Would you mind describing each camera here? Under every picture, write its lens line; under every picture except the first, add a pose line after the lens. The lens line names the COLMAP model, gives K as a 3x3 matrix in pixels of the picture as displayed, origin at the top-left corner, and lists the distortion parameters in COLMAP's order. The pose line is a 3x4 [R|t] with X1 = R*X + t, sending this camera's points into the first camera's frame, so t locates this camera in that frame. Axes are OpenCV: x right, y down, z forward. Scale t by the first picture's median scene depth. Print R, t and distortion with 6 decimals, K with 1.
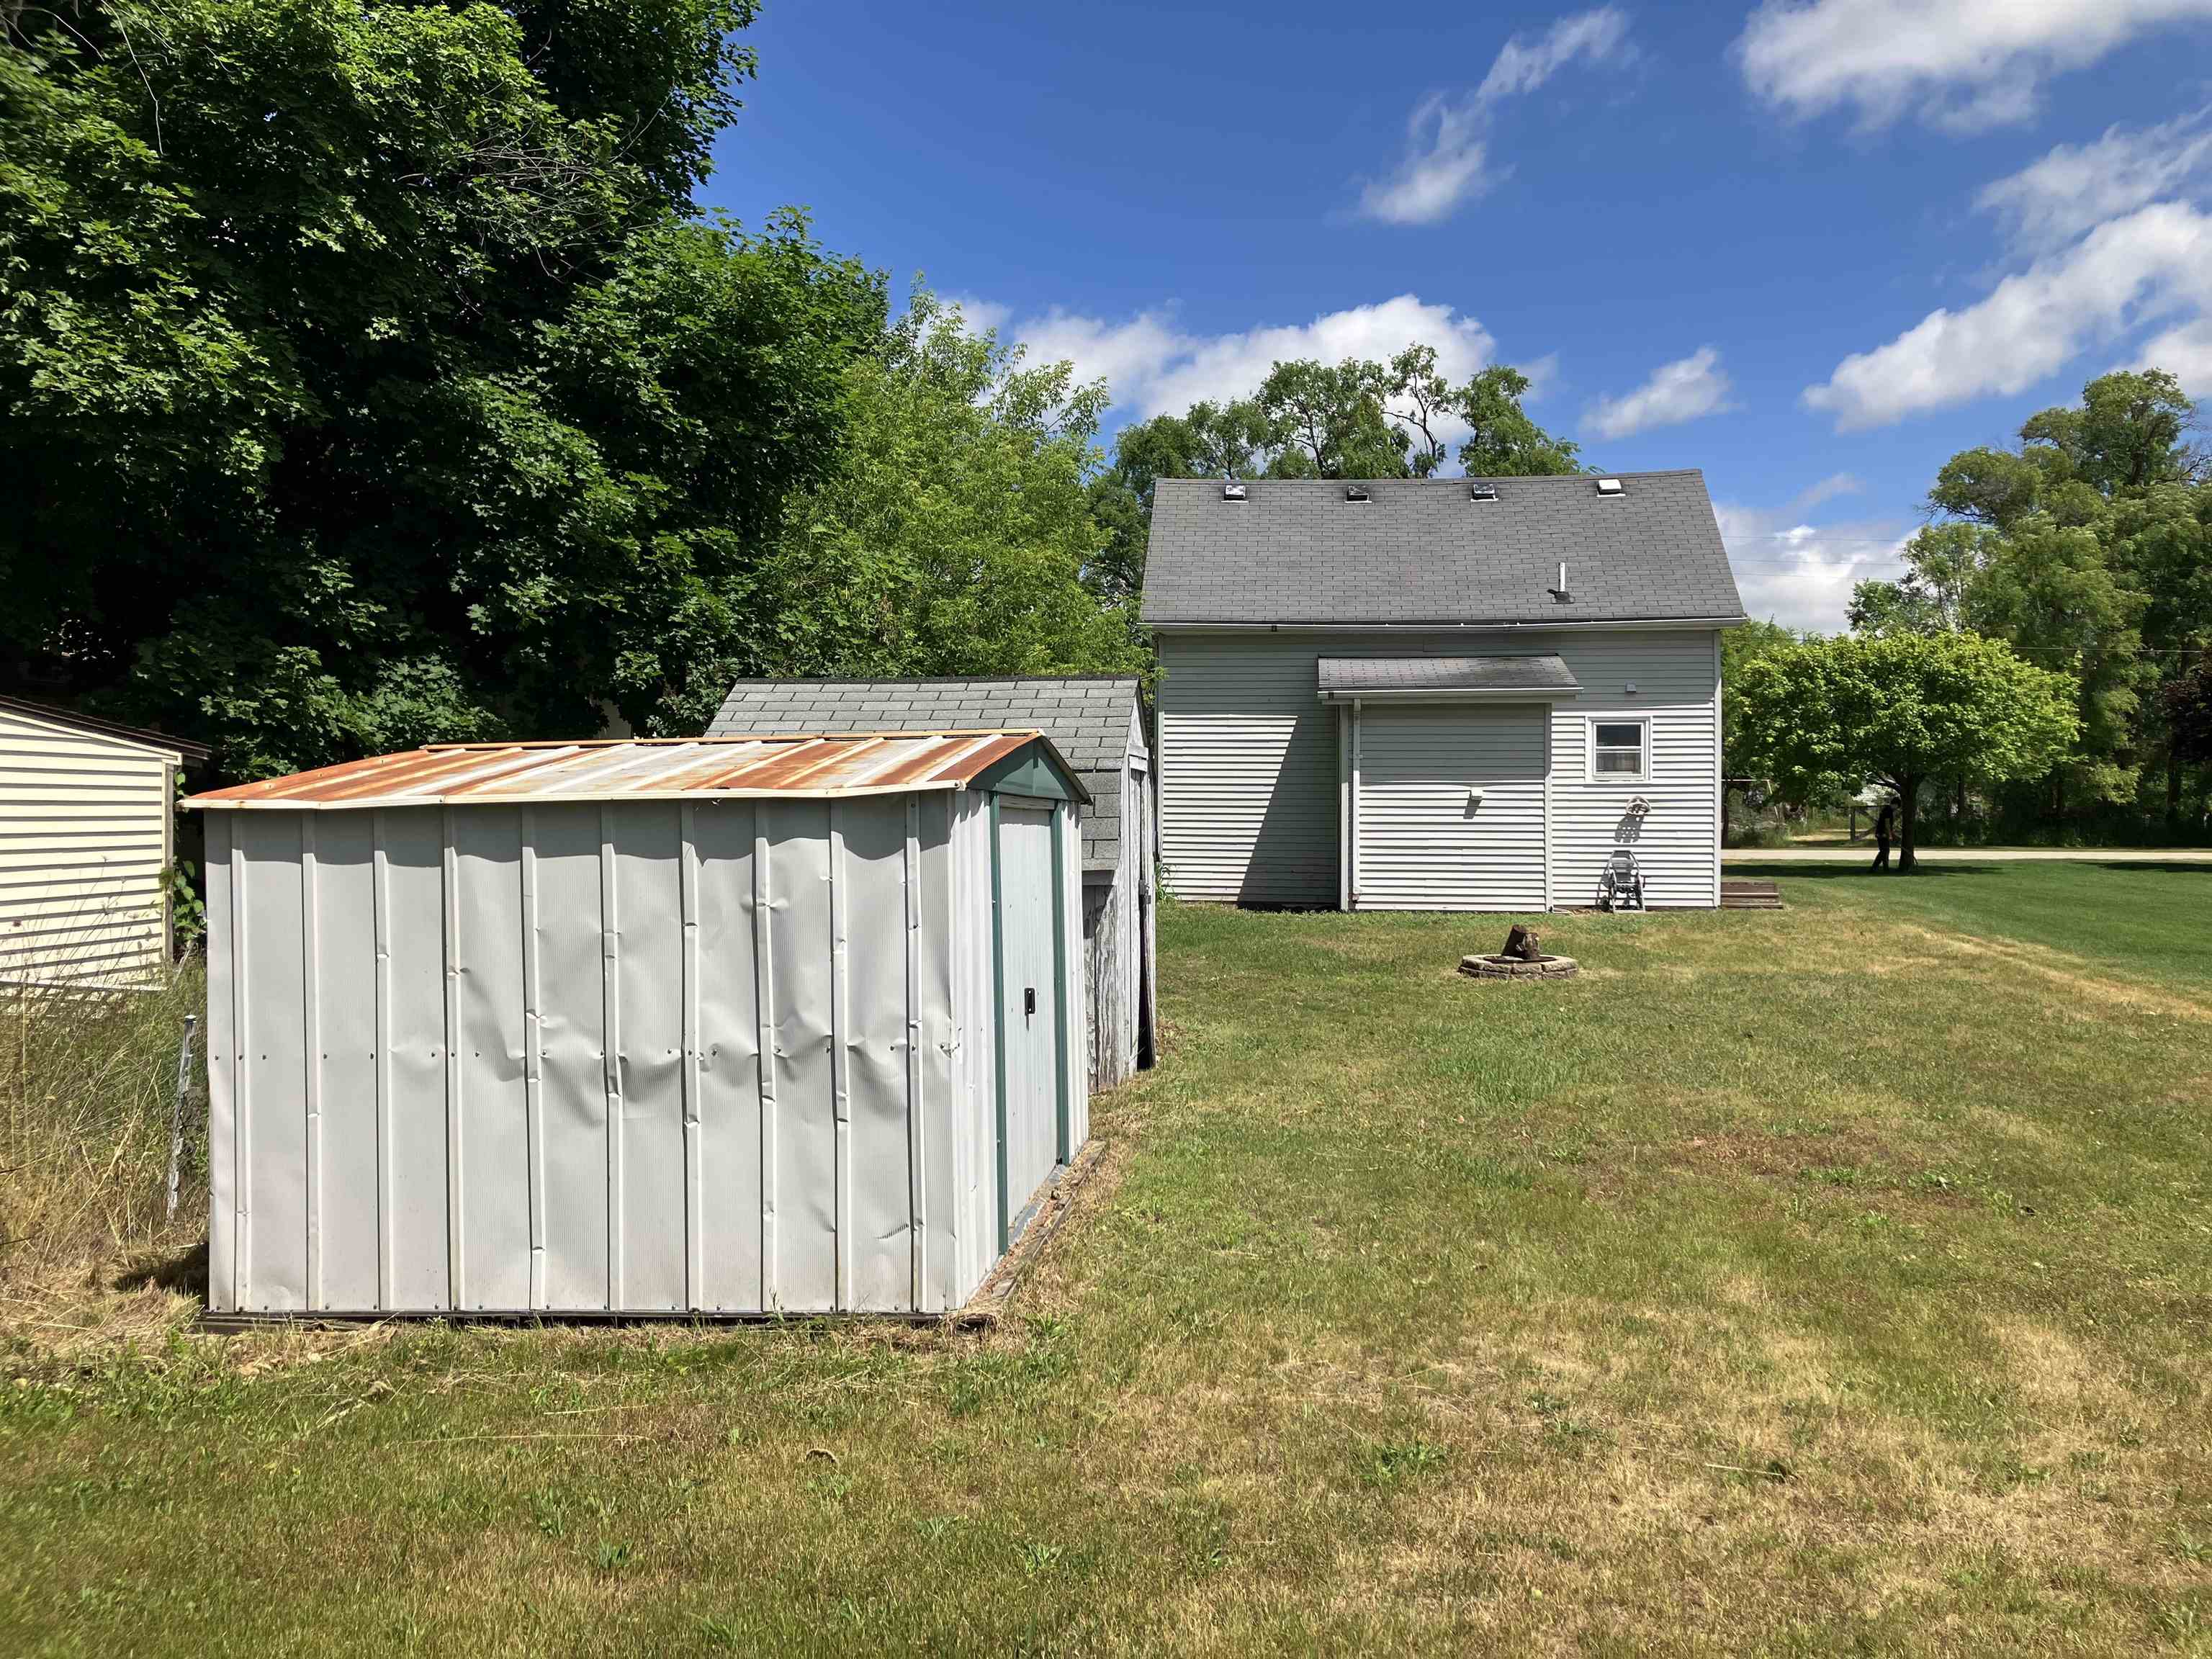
lens RADIAL K [[1829.6, 0, 1106.2], [0, 1829.6, 826.0], [0, 0, 1]] dist [0.015210, -0.002282]
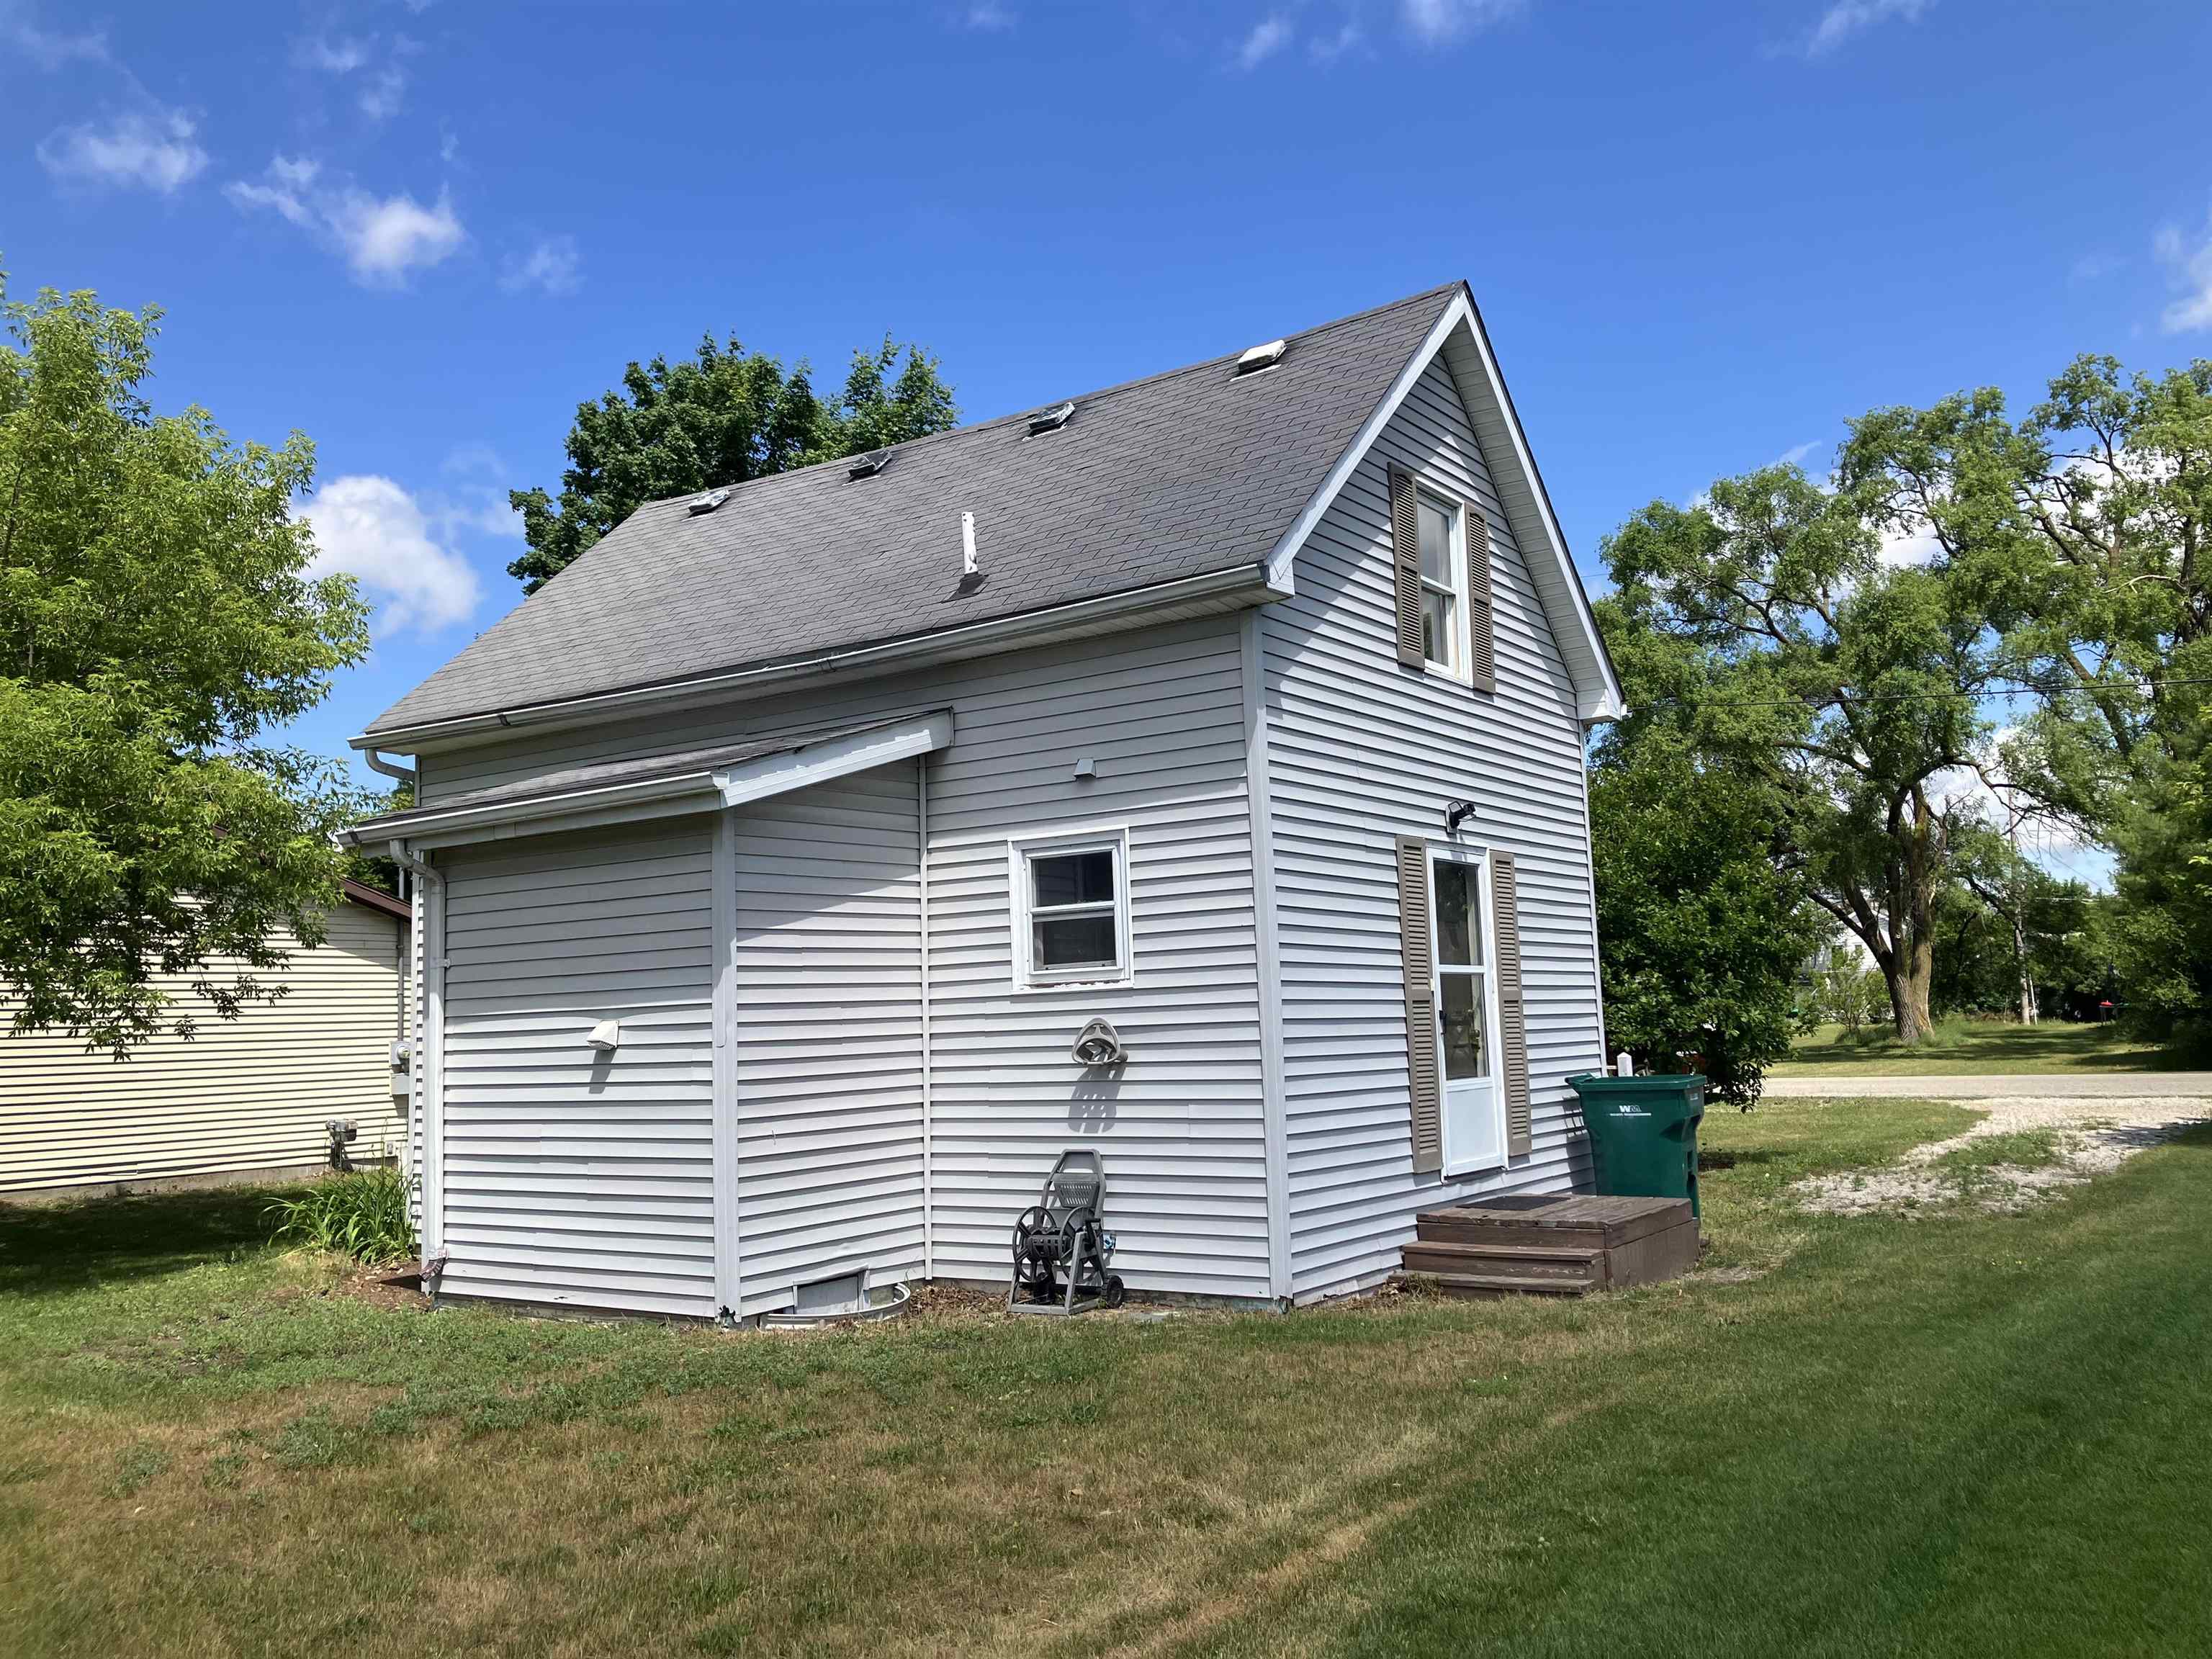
lens RADIAL K [[1829.6, 0, 1106.1], [0, 1829.6, 833.3], [0, 0, 1]] dist [0.015210, -0.002282]
pose [[0.882185, -0.084957, -0.463176, 0.487244], [0.034572, 0.992622, -0.116221, -0.009842], [0.469632, 0.086515, 0.878613, 0.627331]]
